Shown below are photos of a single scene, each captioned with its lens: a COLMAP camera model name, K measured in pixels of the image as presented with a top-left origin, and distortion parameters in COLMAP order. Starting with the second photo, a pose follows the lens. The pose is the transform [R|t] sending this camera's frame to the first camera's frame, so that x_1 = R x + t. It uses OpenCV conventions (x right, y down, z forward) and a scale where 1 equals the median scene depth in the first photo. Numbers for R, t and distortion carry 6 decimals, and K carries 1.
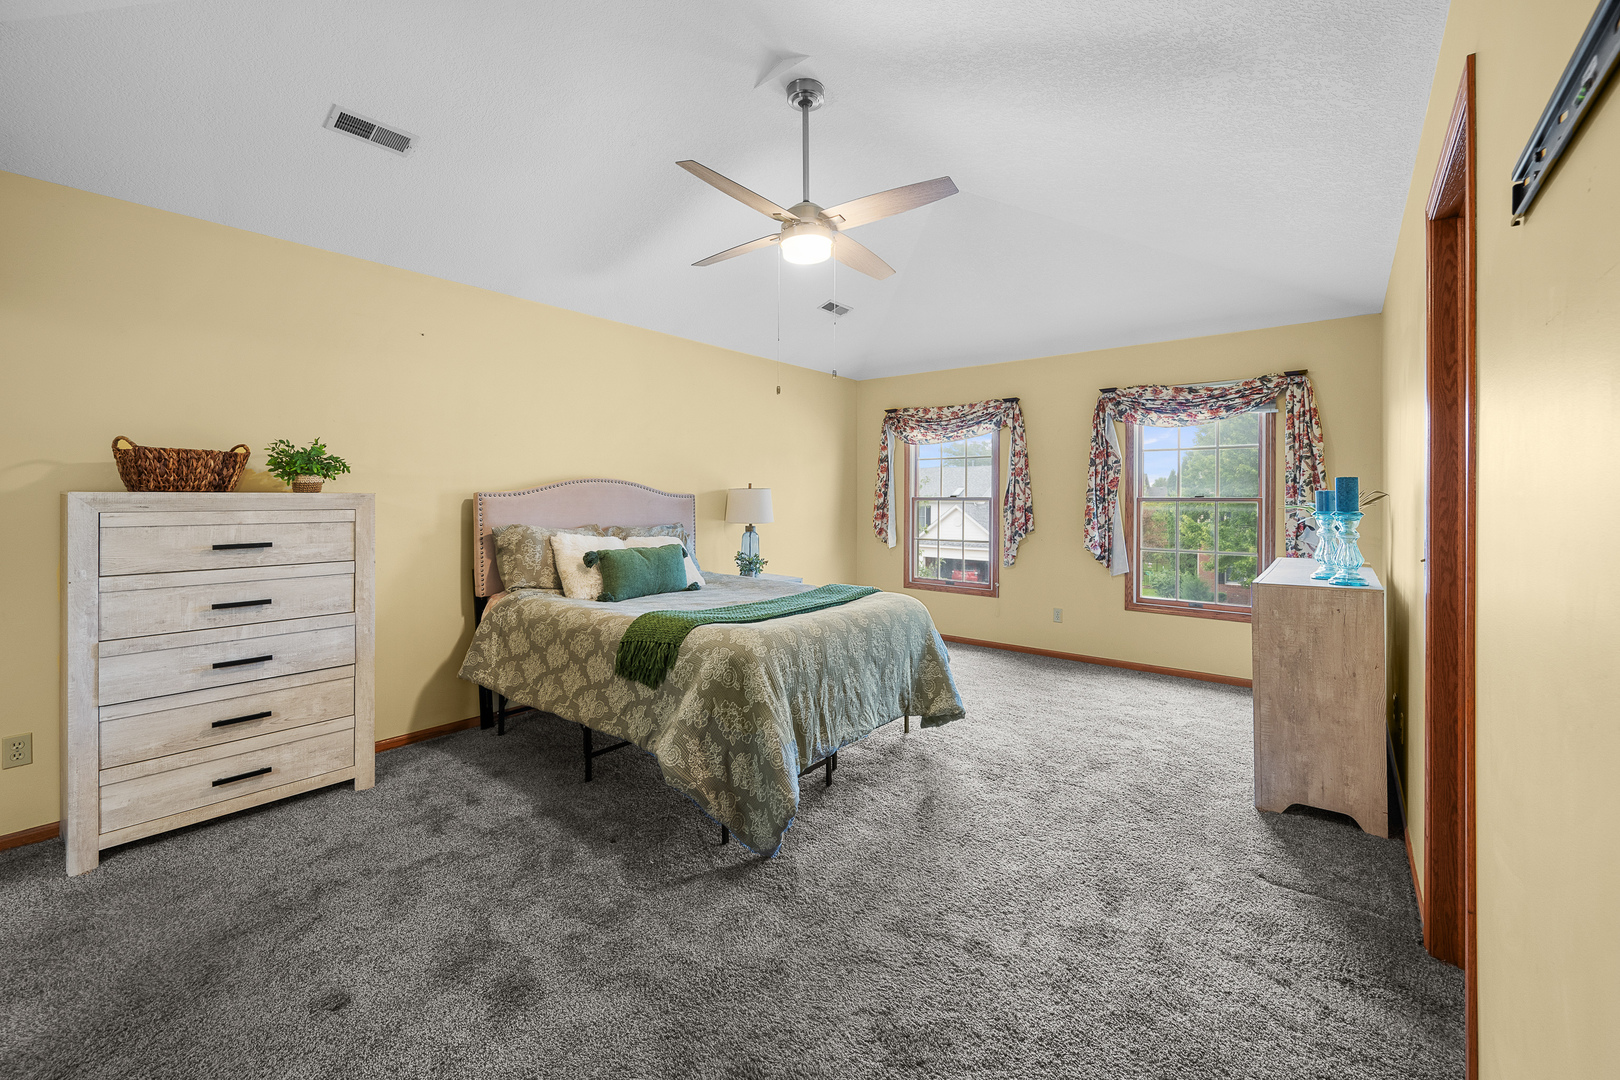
lens RADIAL K [[661.1, 0, 816.1], [0, 661.1, 493.7], [0, 0, 1]] dist [-0.001300, -0.000194]
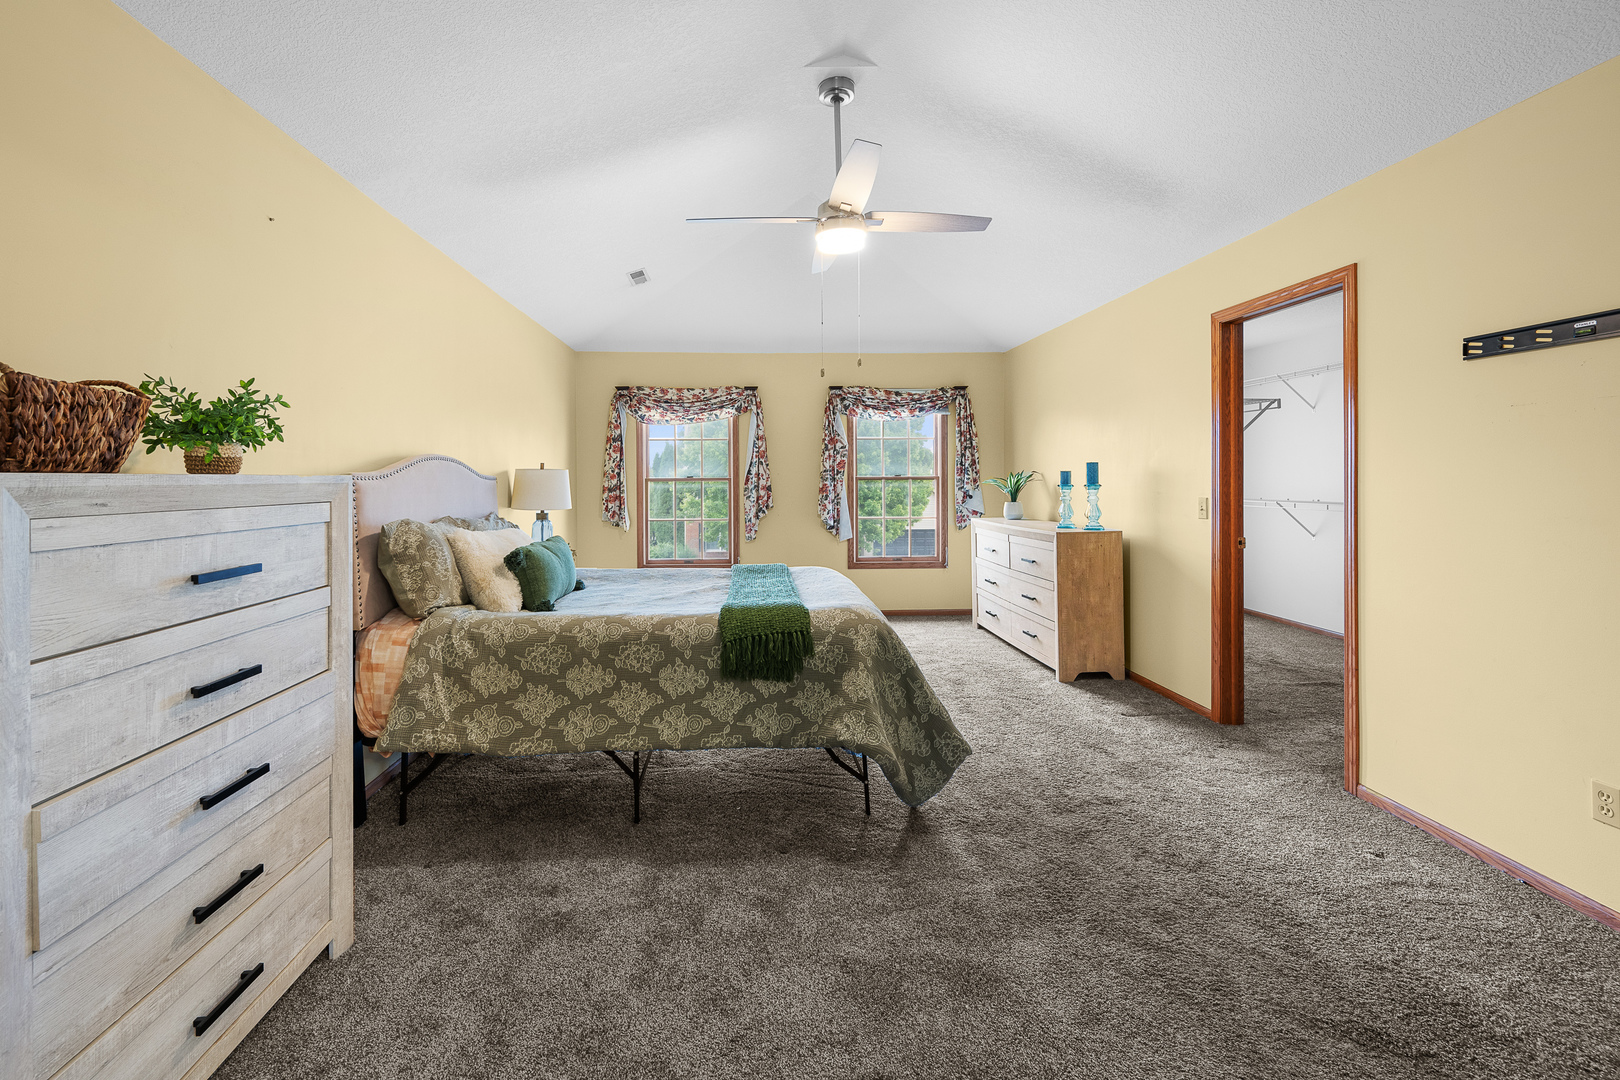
lens RADIAL K [[661.1, 0, 811.1], [0, 661.1, 479.4], [0, 0, 1]] dist [-0.001300, -0.000194]
pose [[0.754850, -0.008787, 0.655838, -0.435752], [0.004474, 0.999956, 0.008248, 0.000057], [-0.655882, -0.003292, 0.754856, 0.141191]]
